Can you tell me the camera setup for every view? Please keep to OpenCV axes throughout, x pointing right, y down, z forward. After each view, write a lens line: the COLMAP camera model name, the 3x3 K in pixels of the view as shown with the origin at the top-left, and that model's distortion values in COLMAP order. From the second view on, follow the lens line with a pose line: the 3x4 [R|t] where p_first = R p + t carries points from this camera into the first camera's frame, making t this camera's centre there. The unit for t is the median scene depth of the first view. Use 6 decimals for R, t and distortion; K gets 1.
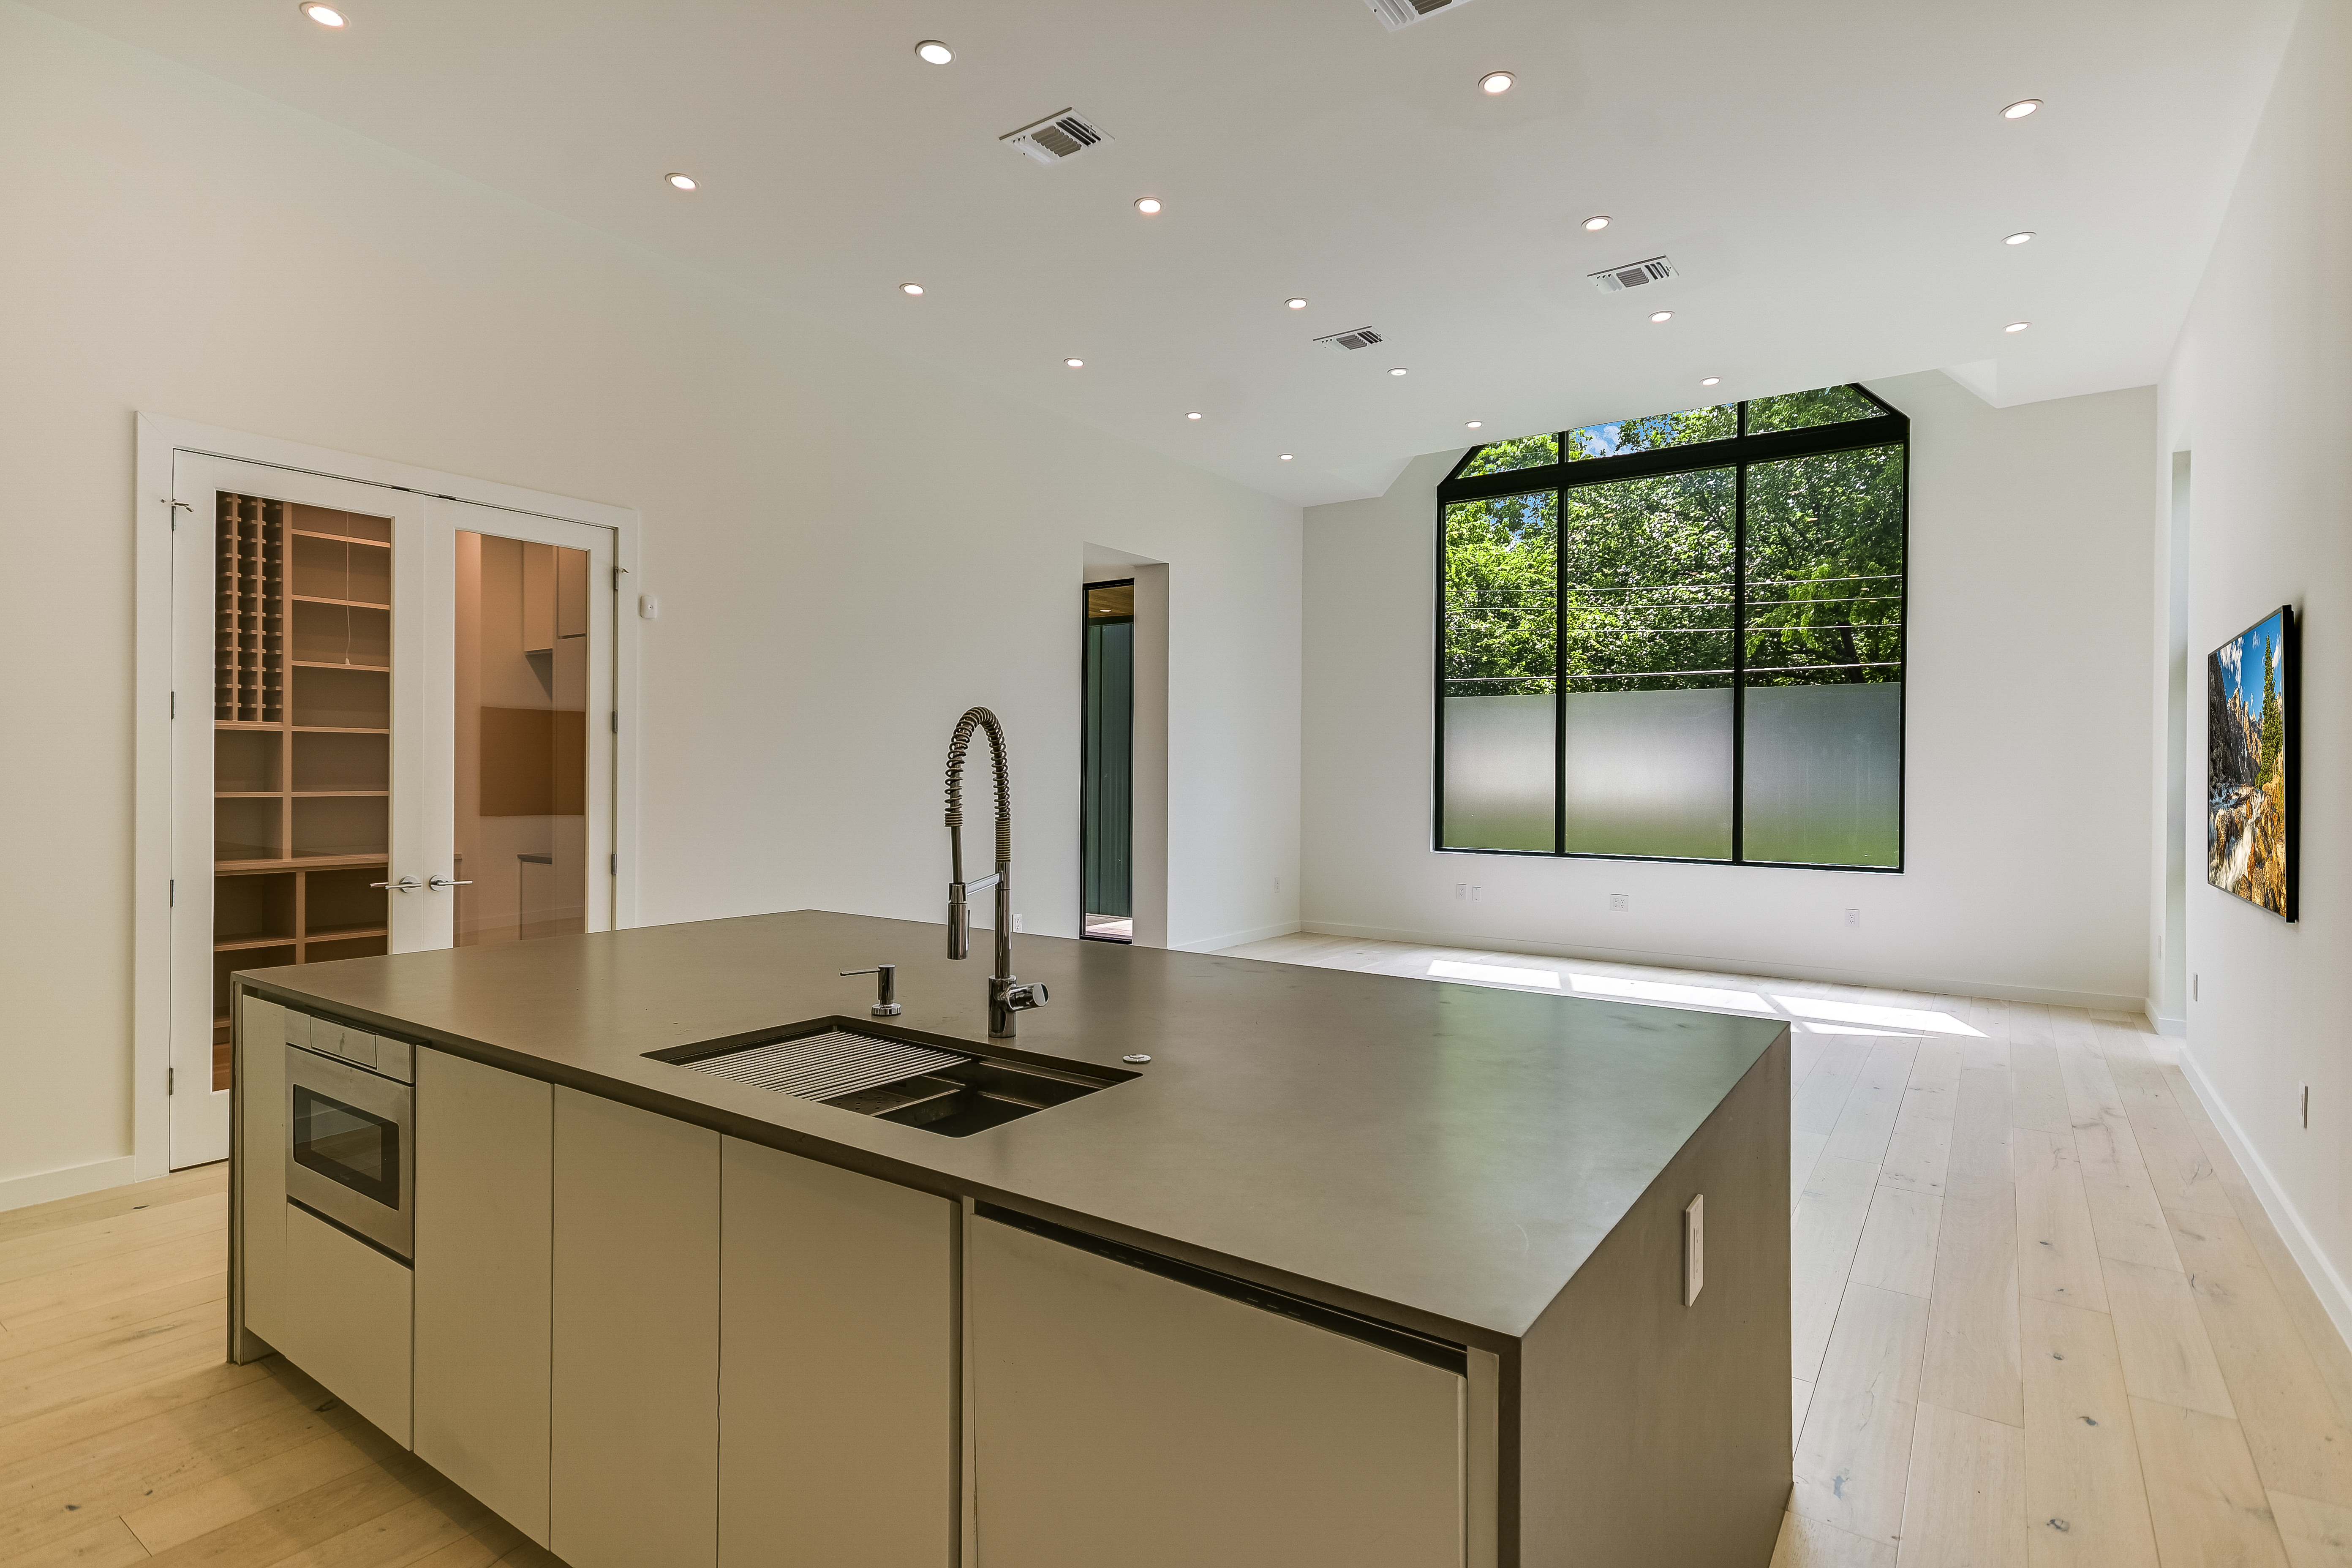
lens RADIAL K [[1161.6, 0, 1174.4], [0, 1161.6, 779.6], [0, 0, 1]] dist [0.008075, 0.000722]
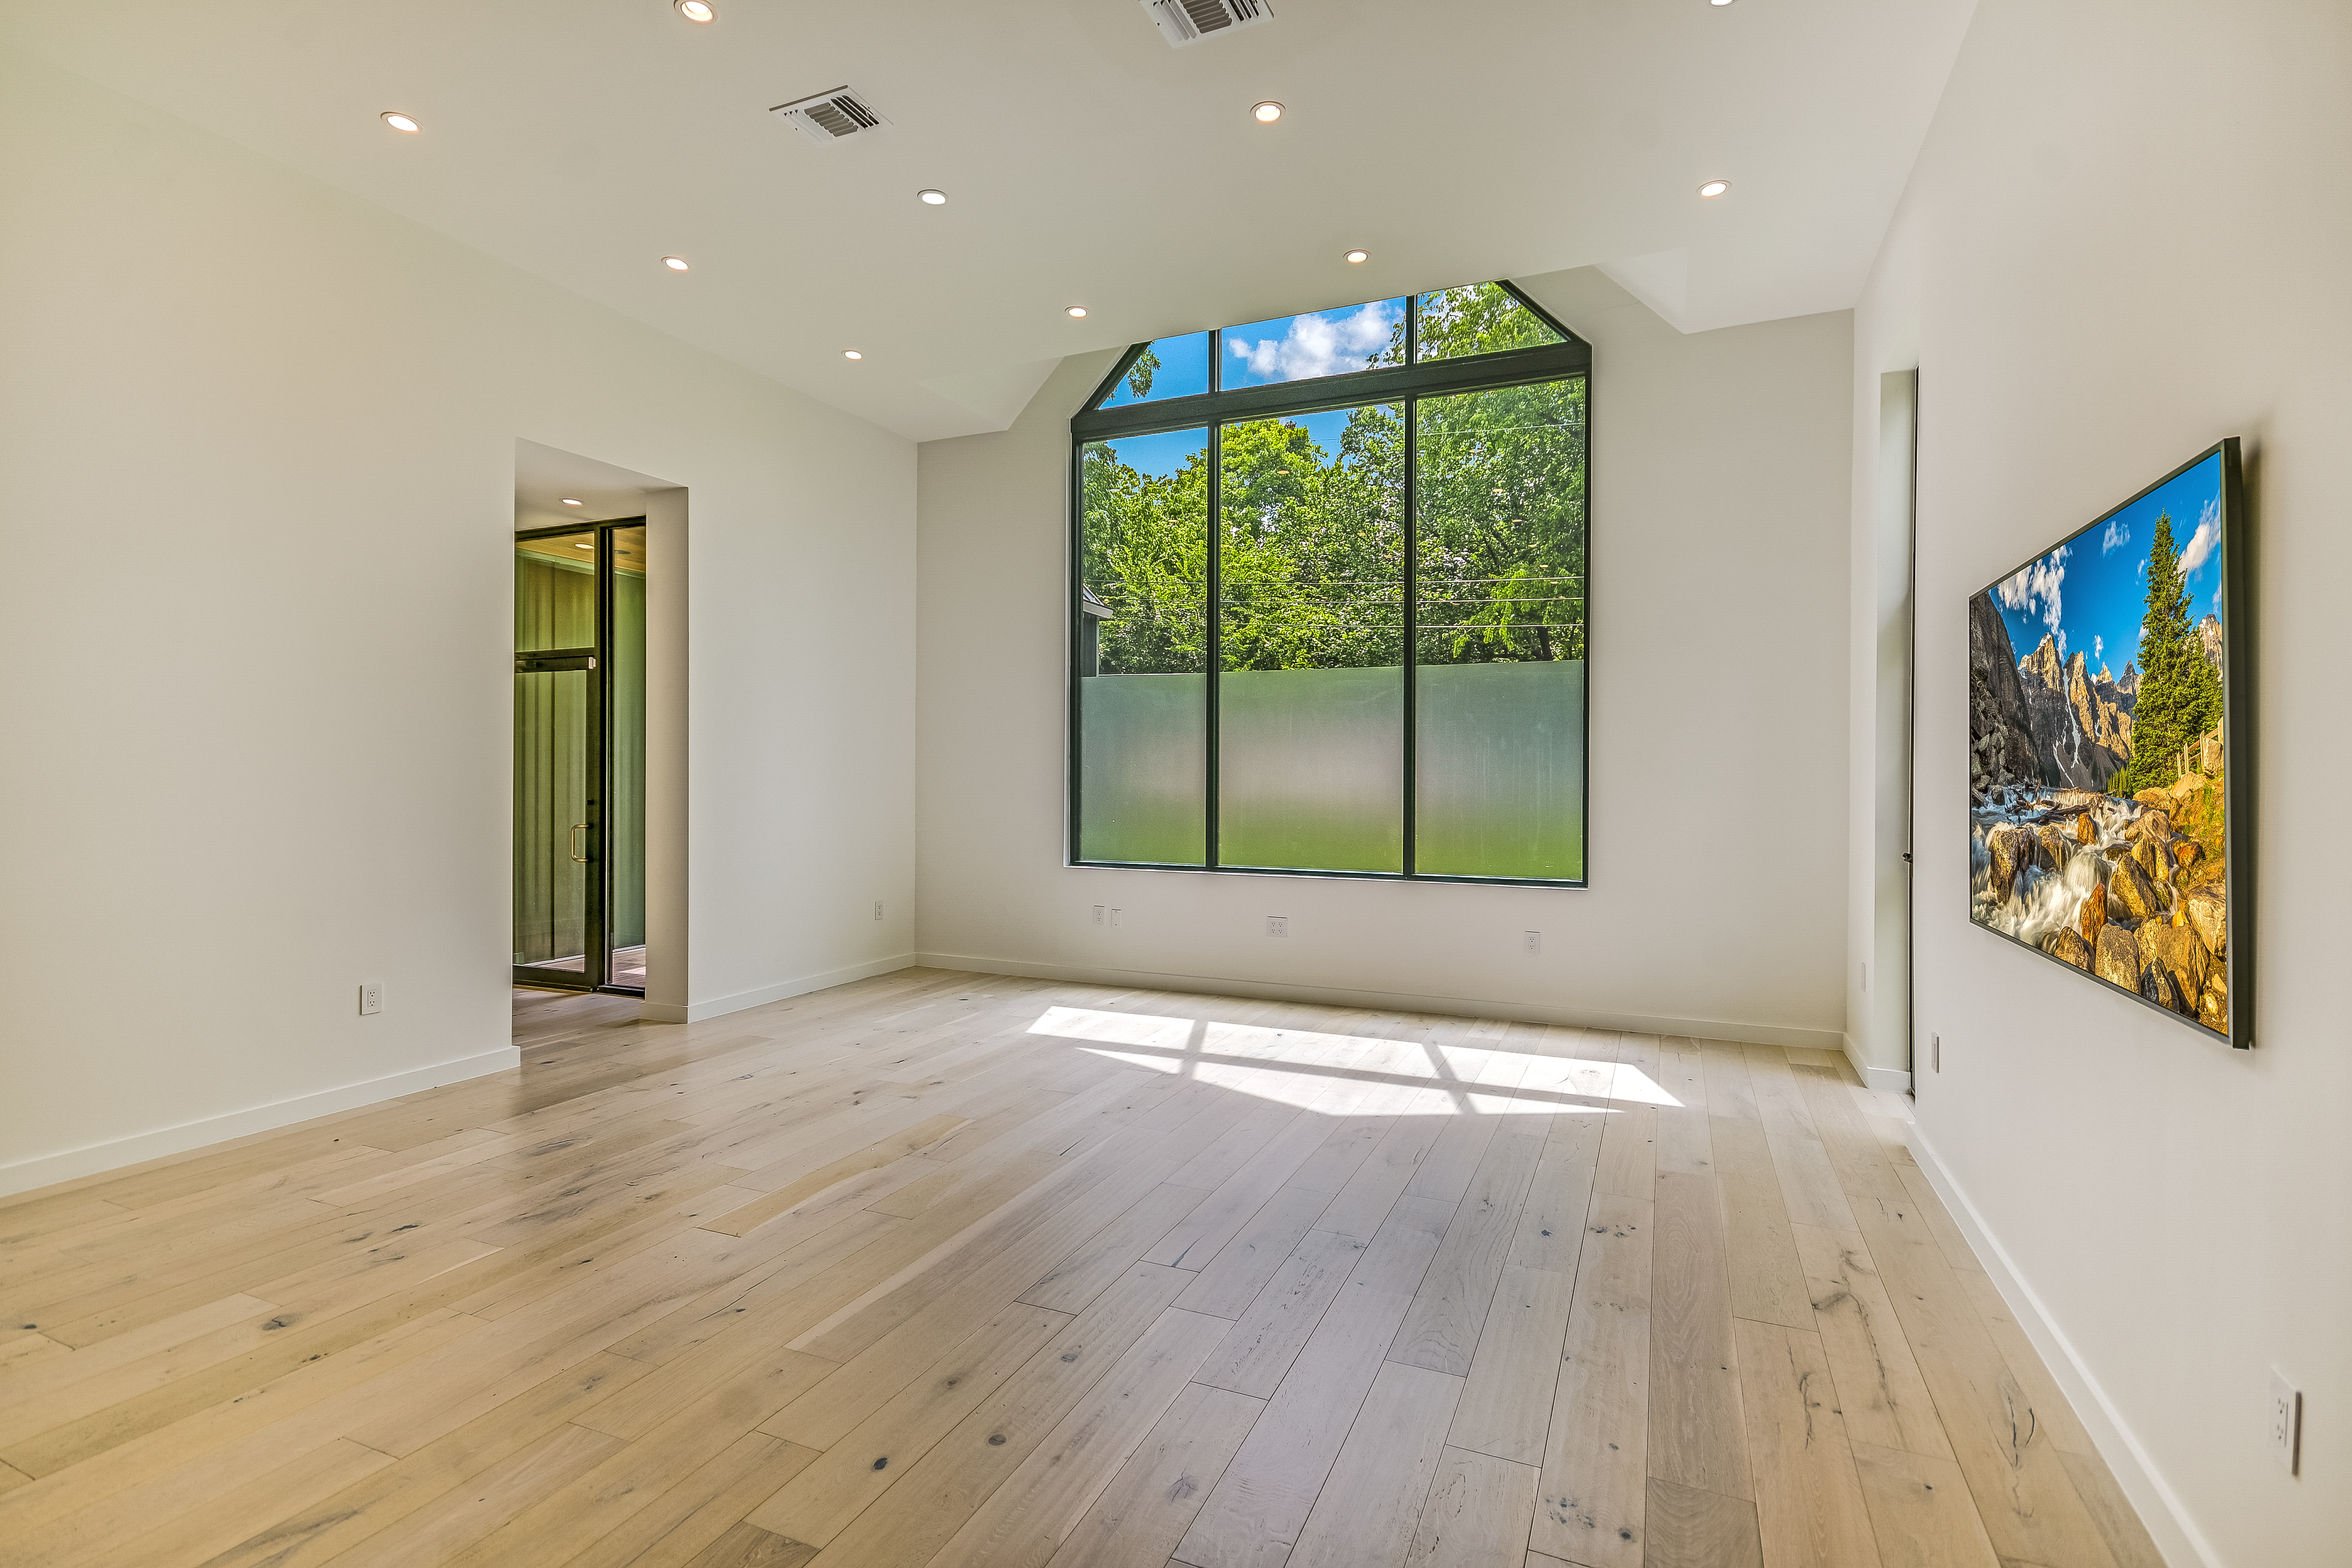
lens RADIAL K [[1113.9, 0, 1177.2], [0, 1113.9, 772.9], [0, 0, 1]] dist [0.014238, -0.001101]
pose [[0.979486, -0.002527, 0.201496, 0.295074], [0.003064, 0.999993, -0.002352, -0.003659], [-0.201489, 0.002921, 0.979486, 0.459592]]
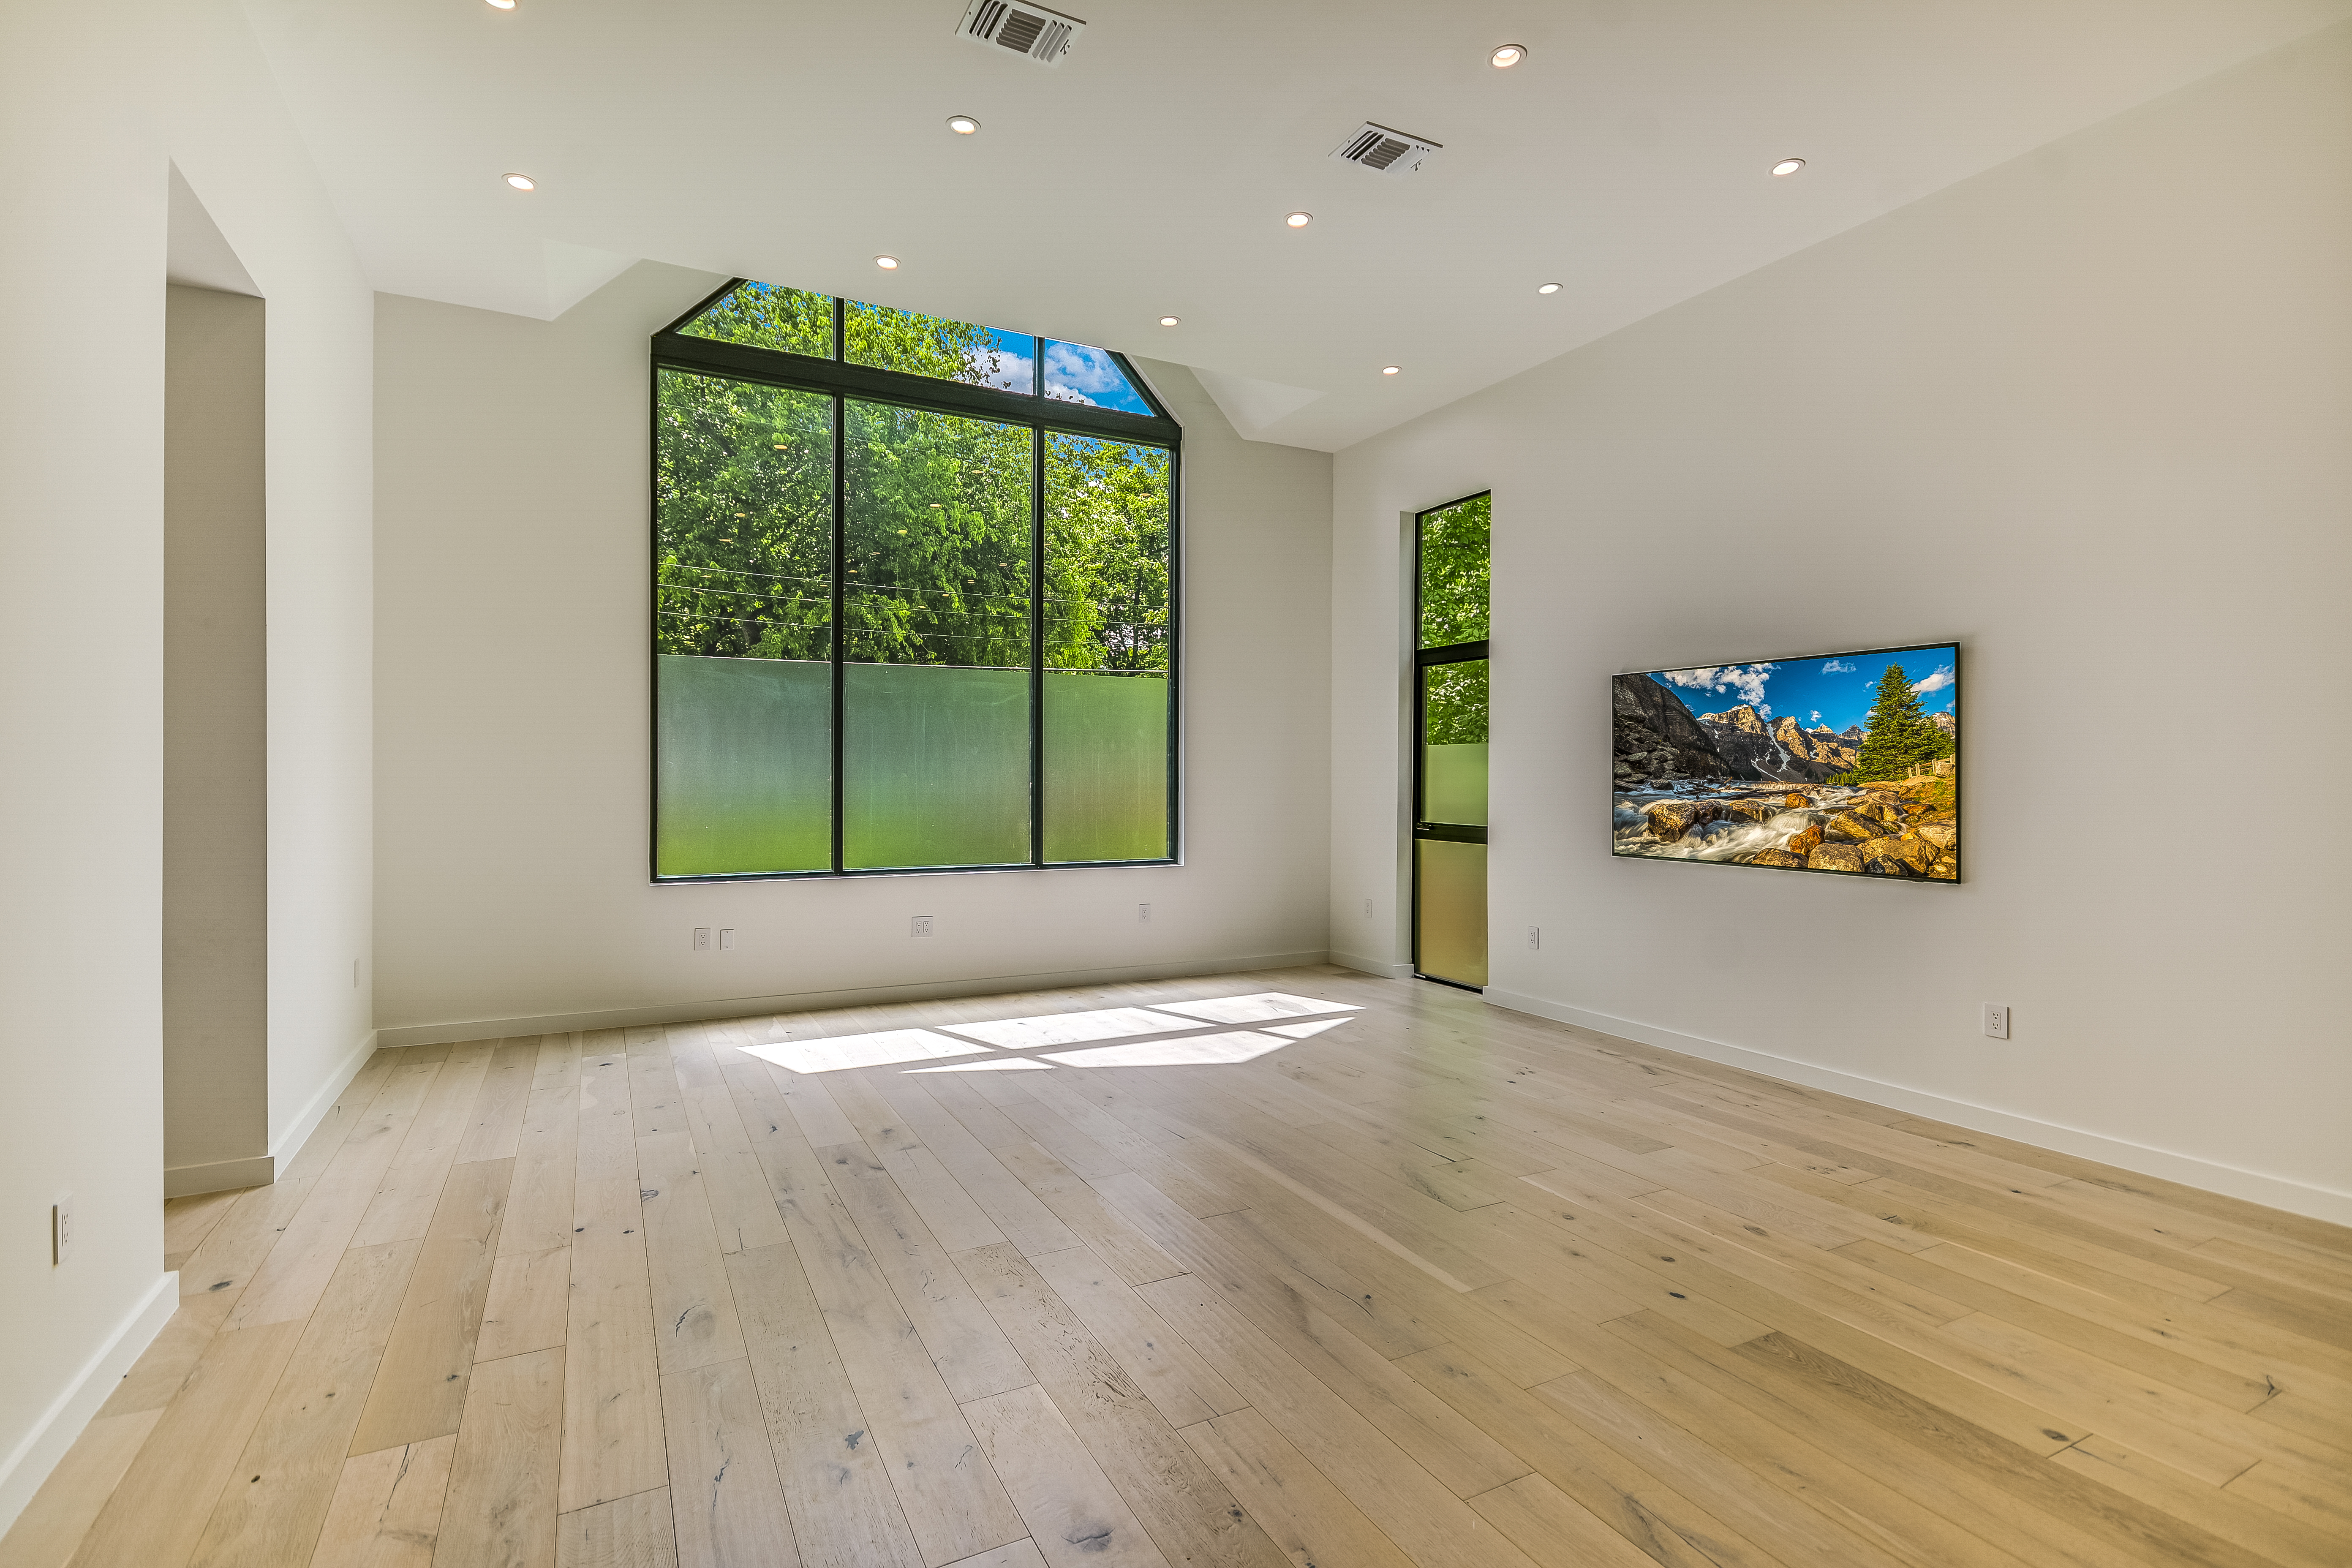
lens RADIAL K [[1113.9, 0, 1177.2], [0, 1113.9, 772.9], [0, 0, 1]] dist [0.014238, -0.001101]
pose [[0.450833, -0.006601, 0.892584, -0.446829], [0.001357, 0.999977, 0.006710, -0.013184], [-0.892607, -0.001814, 0.450832, 0.932421]]
